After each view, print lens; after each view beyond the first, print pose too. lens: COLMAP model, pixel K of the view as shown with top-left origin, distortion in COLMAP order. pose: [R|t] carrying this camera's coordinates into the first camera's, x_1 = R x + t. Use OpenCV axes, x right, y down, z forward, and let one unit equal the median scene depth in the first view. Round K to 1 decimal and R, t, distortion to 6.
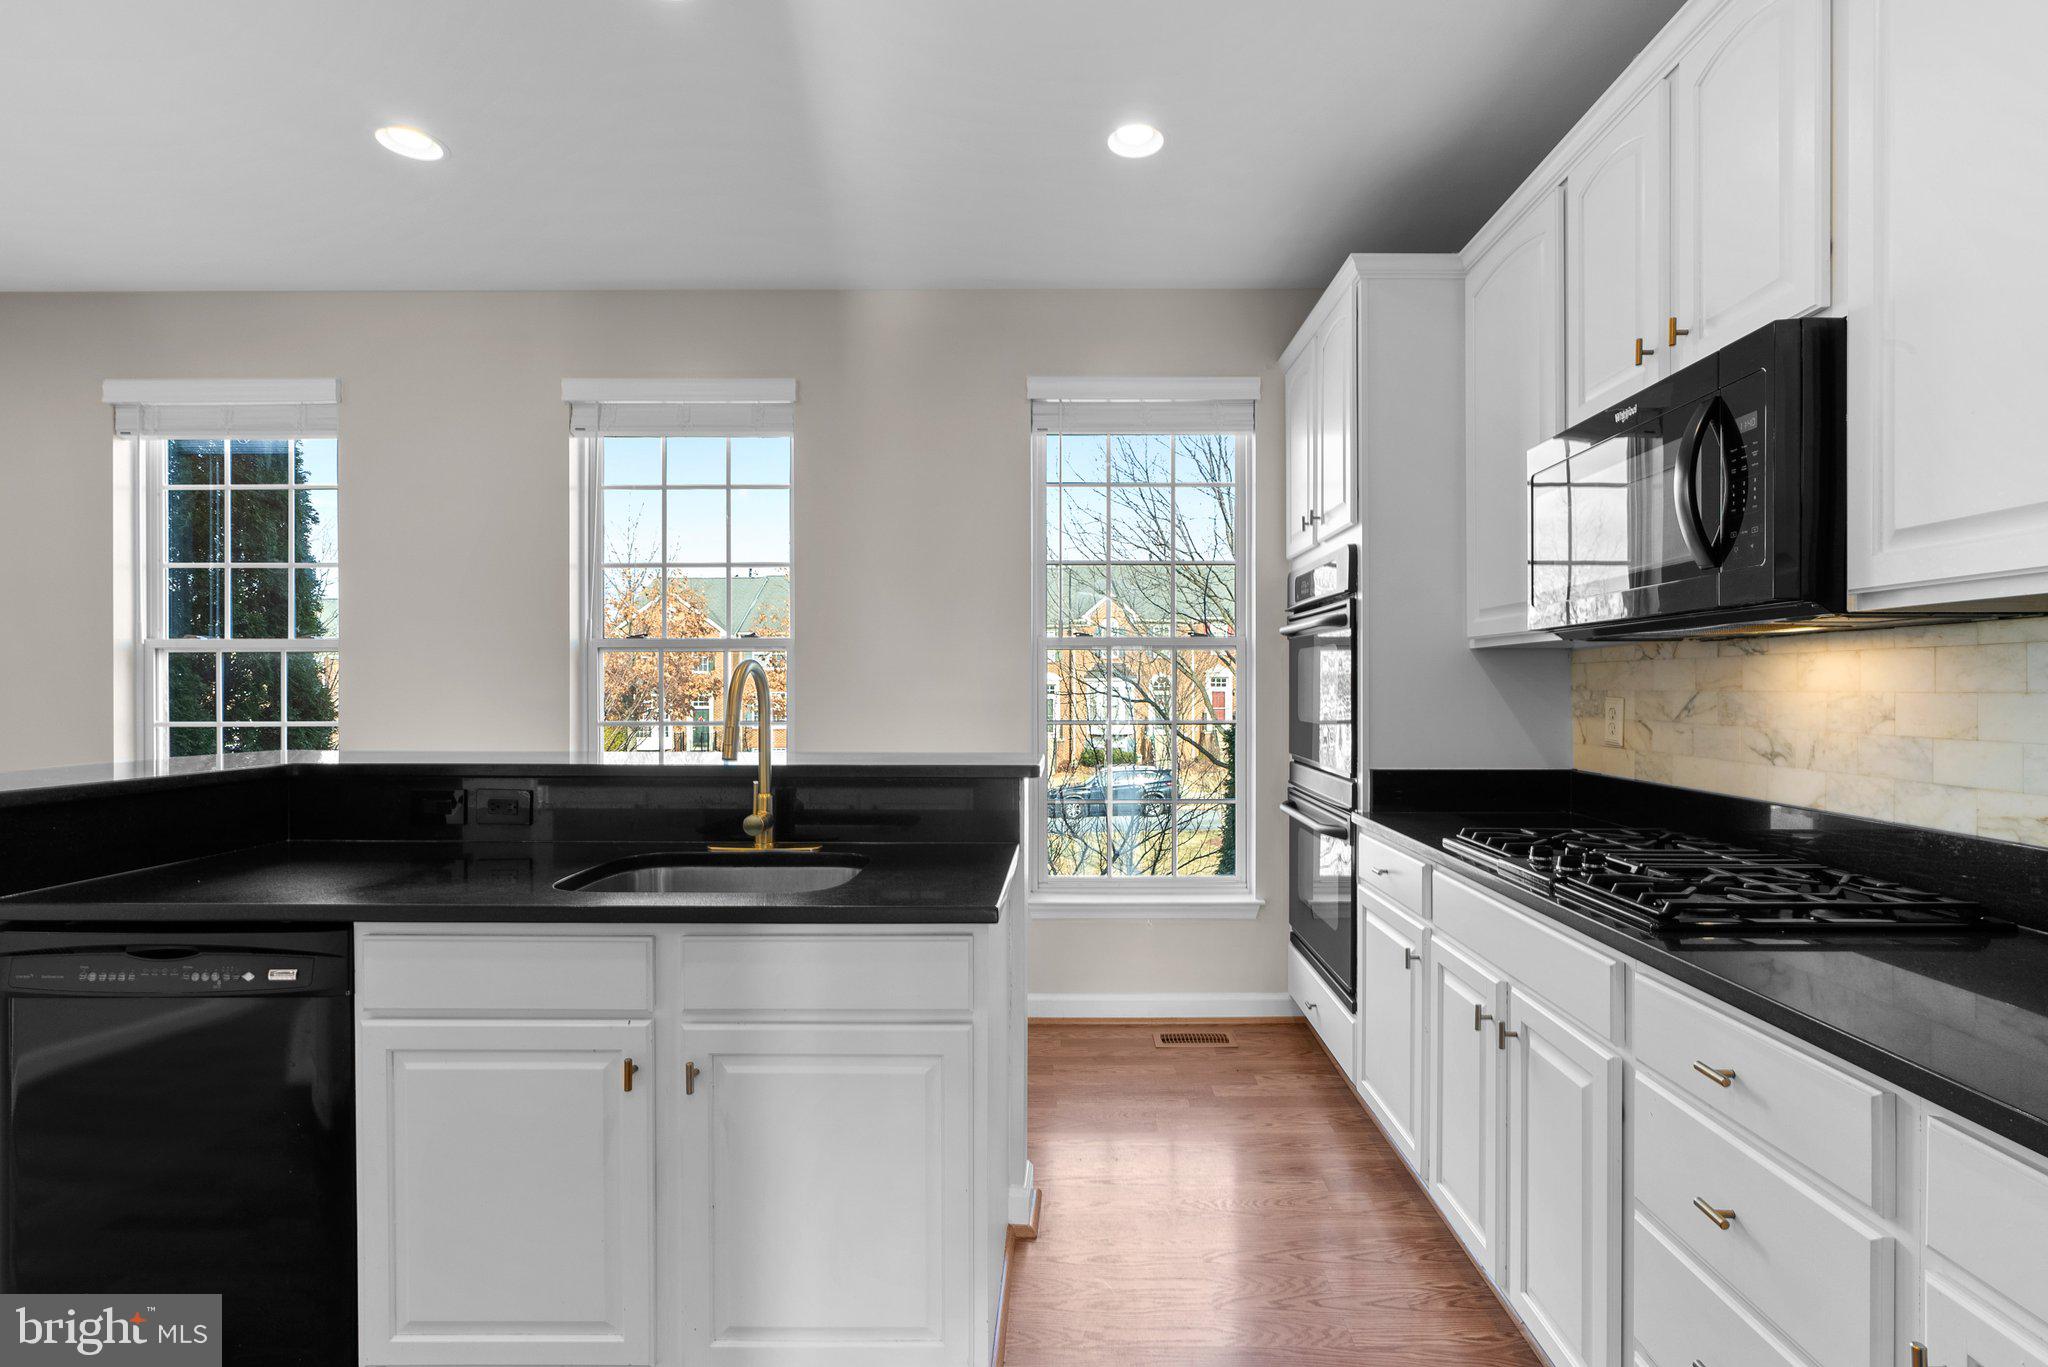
lens RADIAL K [[942.4, 0, 1043.0], [0, 942.4, 697.8], [0, 0, 1]] dist [-0.008760, 0.004829]
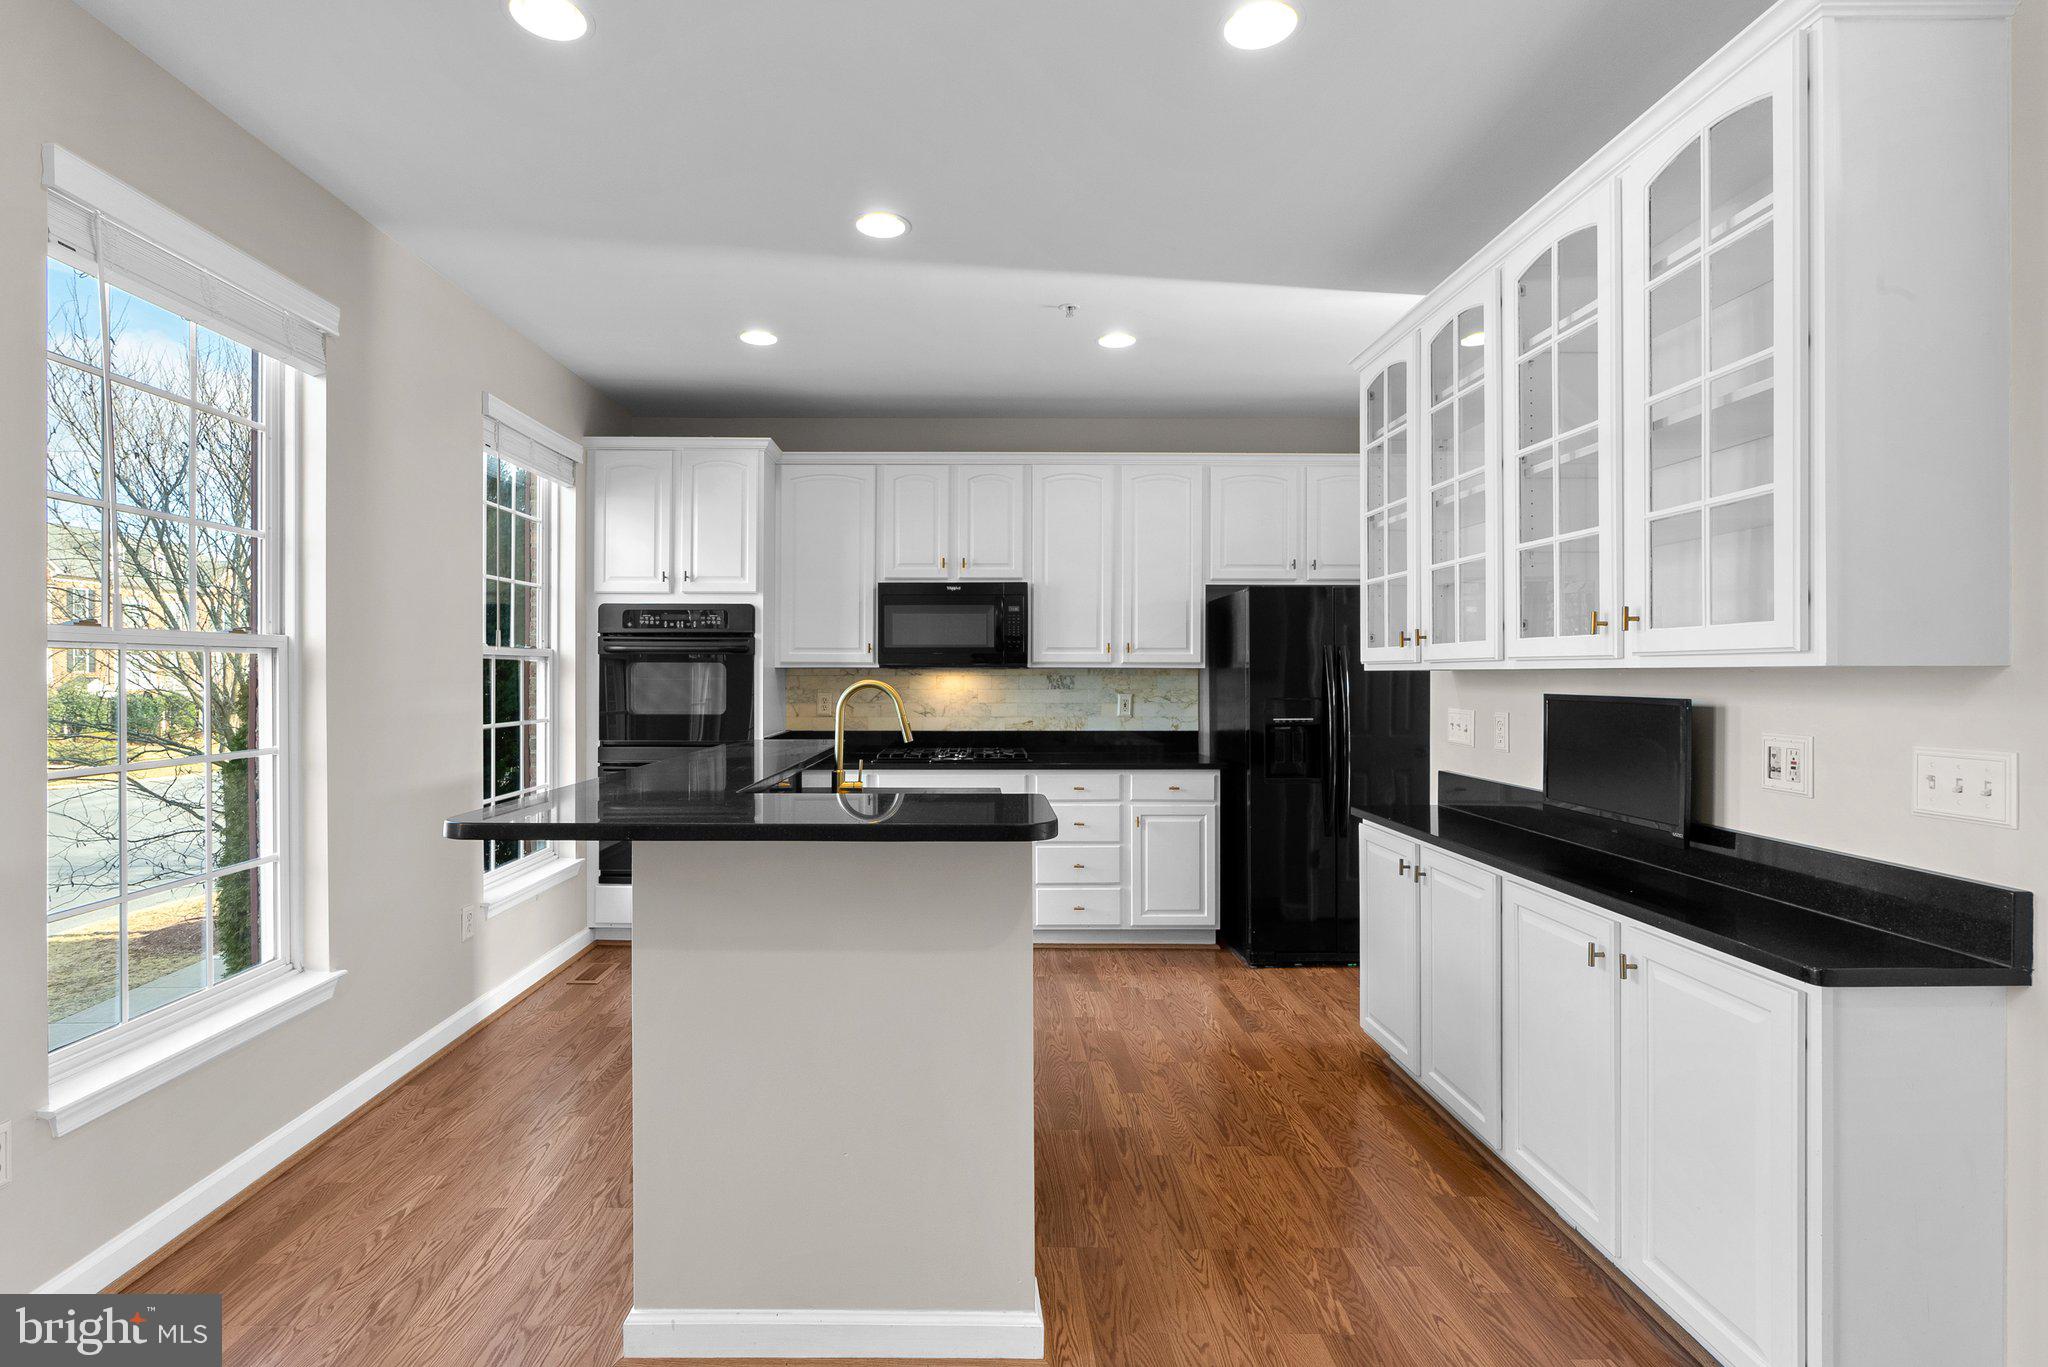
lens RADIAL K [[942.4, 0, 964.2], [0, 942.4, 671.5], [0, 0, 1]] dist [-0.008760, 0.004829]
pose [[-0.001041, 0.011484, 0.999934, -2.146338], [0.011833, 0.999864, -0.011471, -0.028398], [-0.999929, 0.011820, -0.001177, 1.000532]]
